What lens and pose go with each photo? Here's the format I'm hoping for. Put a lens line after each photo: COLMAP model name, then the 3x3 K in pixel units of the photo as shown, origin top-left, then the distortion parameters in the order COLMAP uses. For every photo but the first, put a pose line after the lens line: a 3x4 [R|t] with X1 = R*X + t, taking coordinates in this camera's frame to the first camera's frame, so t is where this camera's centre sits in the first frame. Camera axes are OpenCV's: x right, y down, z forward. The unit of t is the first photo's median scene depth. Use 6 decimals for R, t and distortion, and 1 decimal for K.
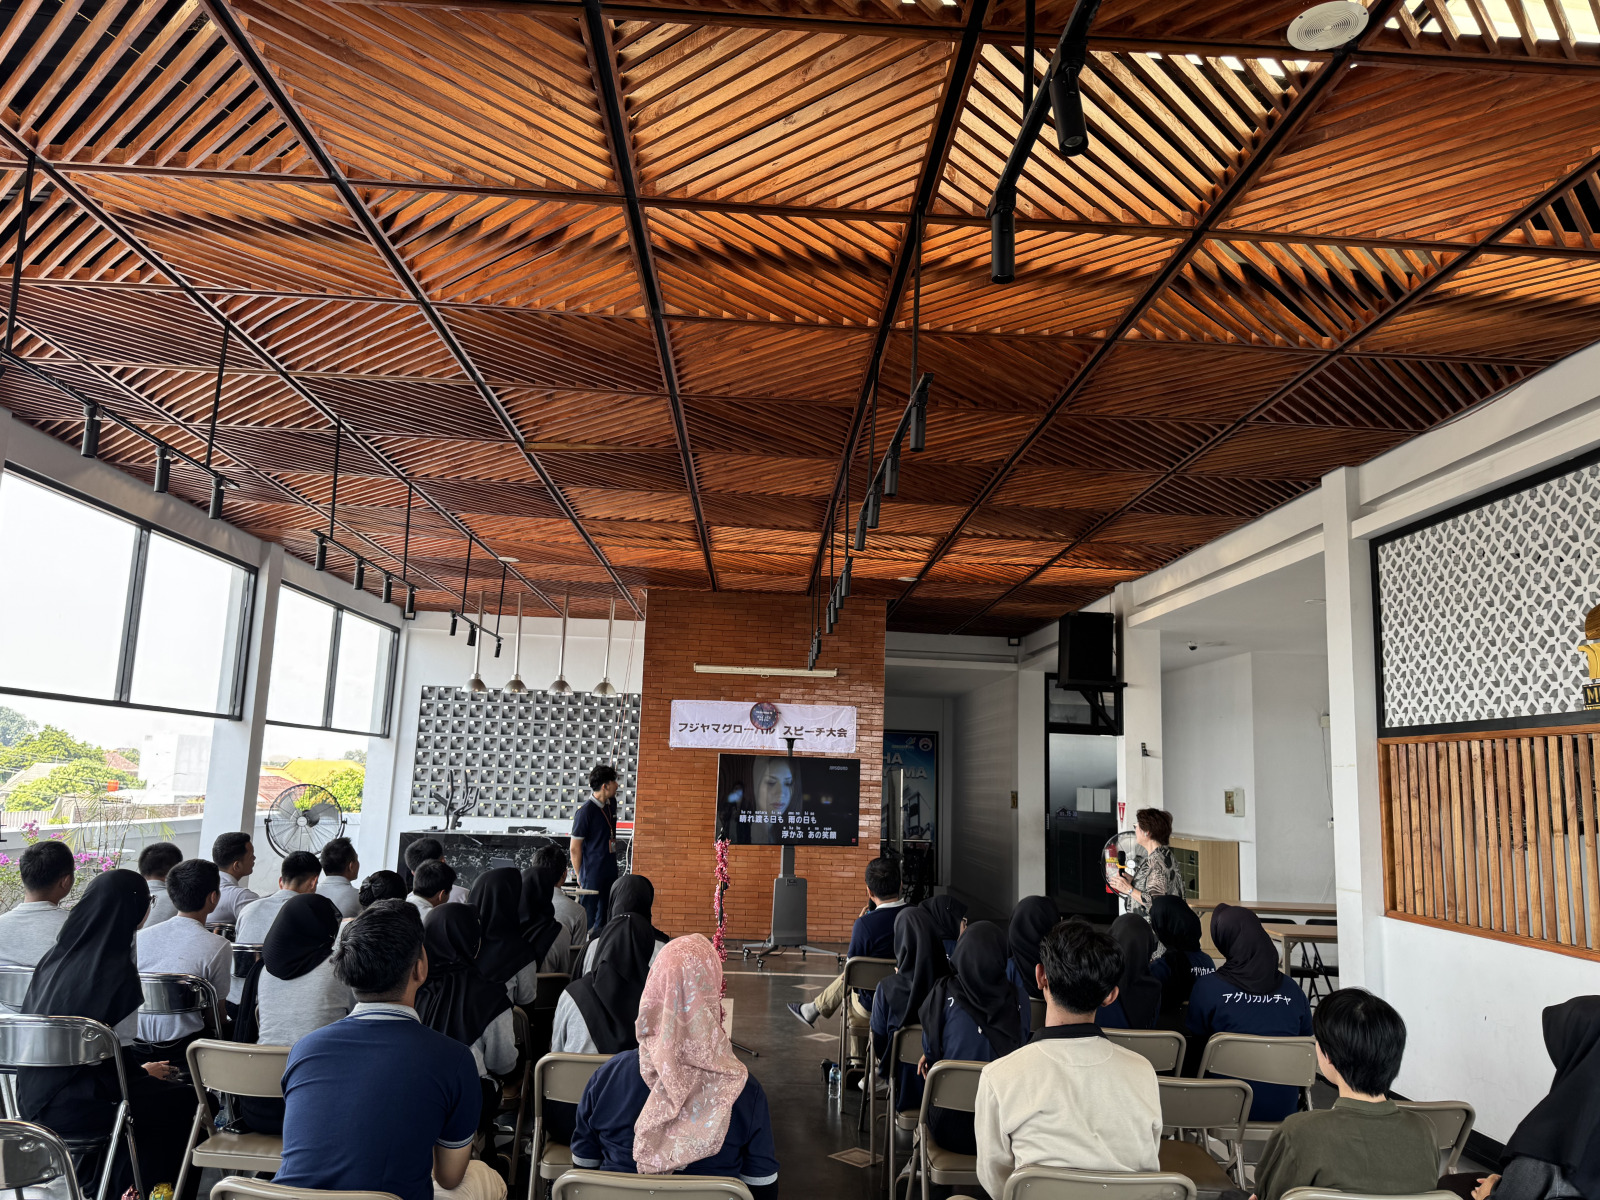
lens RADIAL K [[1125.1, 0, 800.2], [0, 1125.1, 605.3], [0, 0, 1]] dist [0.090197, -0.114880]
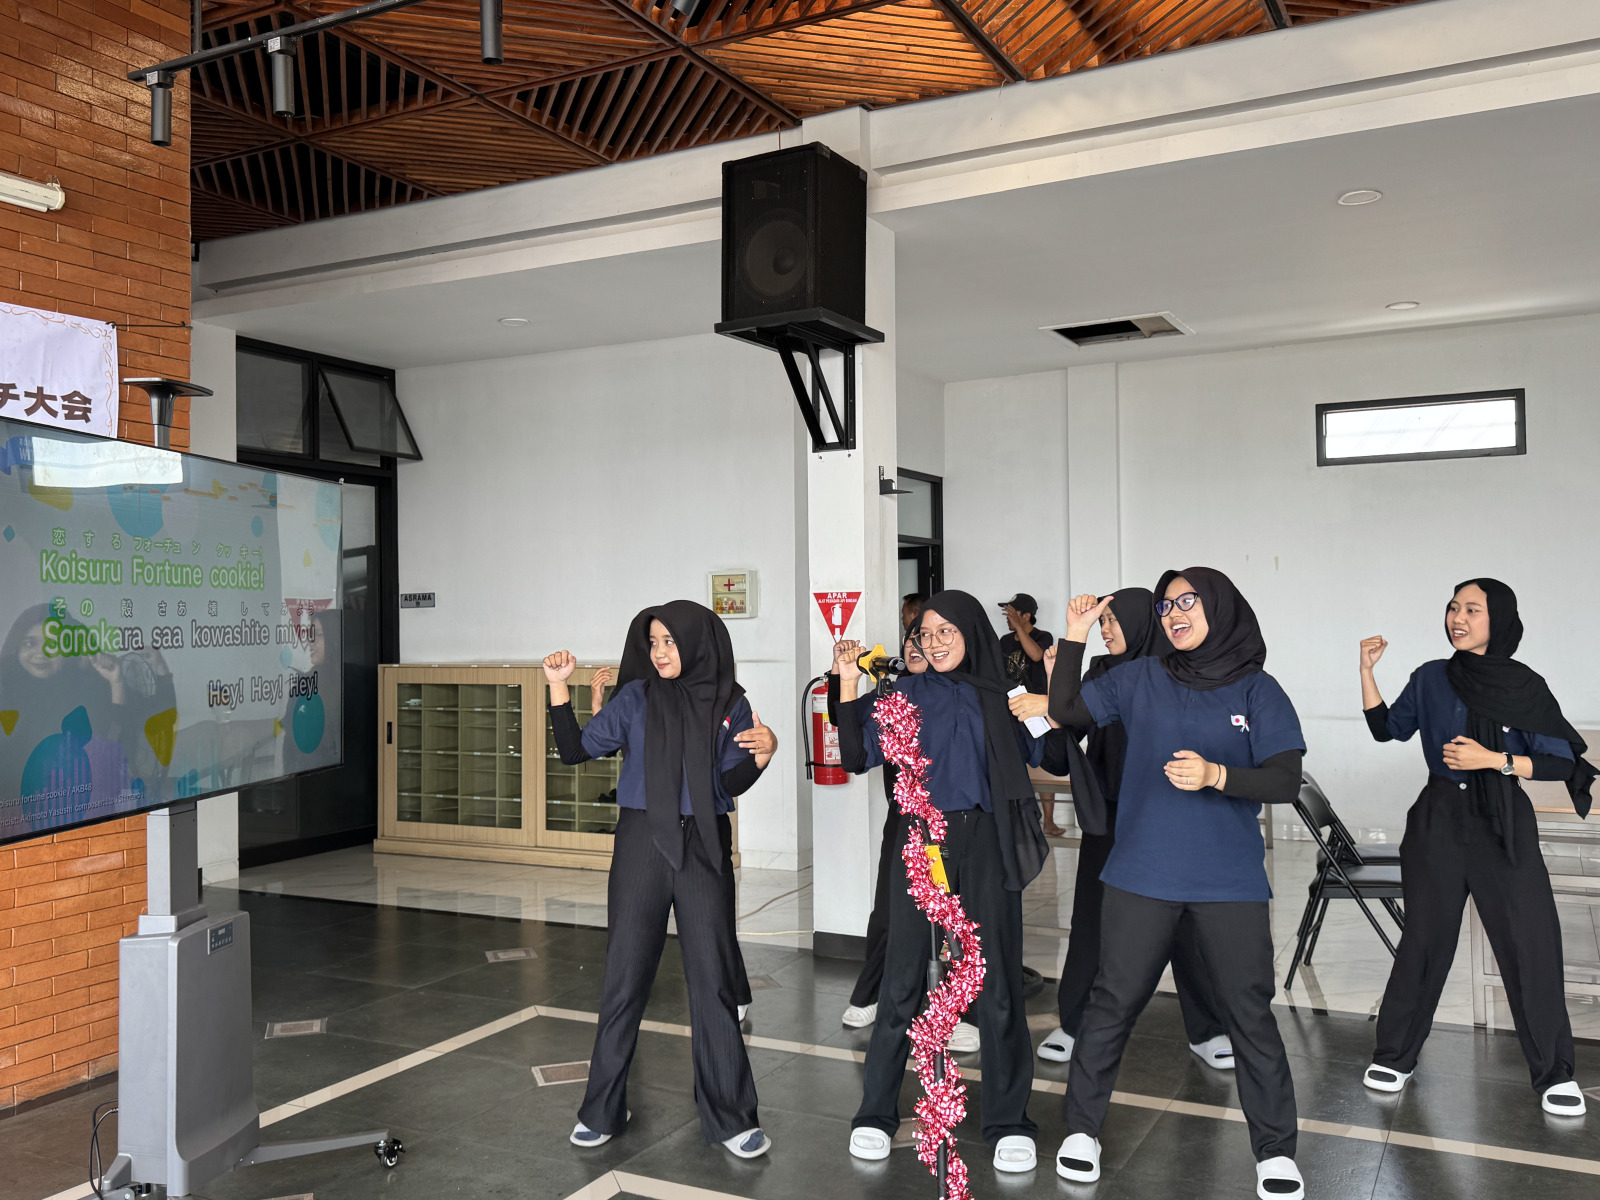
lens RADIAL K [[1401.7, 0, 801.4], [0, 1401.7, 592.0], [0, 0, 1]] dist [0.056896, -0.082763]
pose [[0.499353, -0.025969, 0.866009, -0.361702], [-0.102326, 0.990787, 0.088713, 0.206074], [-0.860335, -0.132915, 0.492095, 1.219681]]
